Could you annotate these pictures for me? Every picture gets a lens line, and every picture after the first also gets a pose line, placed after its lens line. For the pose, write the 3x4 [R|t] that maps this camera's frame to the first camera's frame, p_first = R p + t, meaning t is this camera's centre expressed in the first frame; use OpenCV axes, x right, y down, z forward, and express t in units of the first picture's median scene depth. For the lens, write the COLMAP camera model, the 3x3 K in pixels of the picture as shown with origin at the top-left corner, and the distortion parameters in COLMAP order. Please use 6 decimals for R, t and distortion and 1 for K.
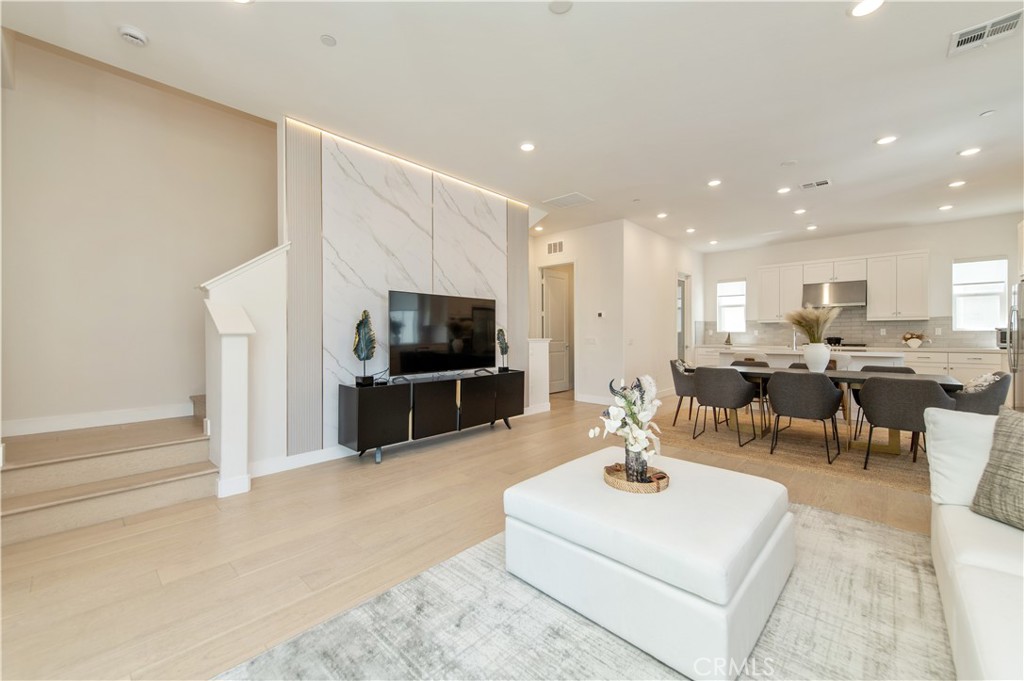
lens RADIAL K [[400.1, 0, 513.6], [0, 400.1, 334.7], [0, 0, 1]] dist [0.014497, -0.003170]
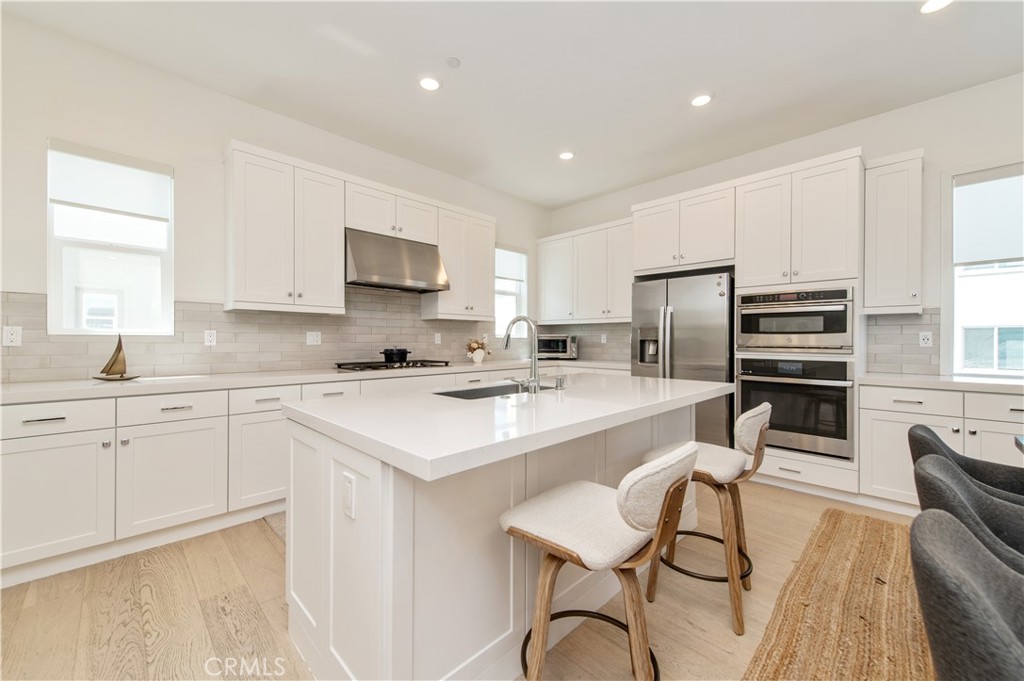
lens RADIAL K [[400.1, 0, 513.2], [0, 400.1, 340.1], [0, 0, 1]] dist [0.014497, -0.003170]
pose [[0.044961, 0.001179, 0.998988, 0.365740], [-0.003207, 0.999994, -0.001036, -0.004899], [-0.998984, -0.003157, 0.044965, 0.977308]]
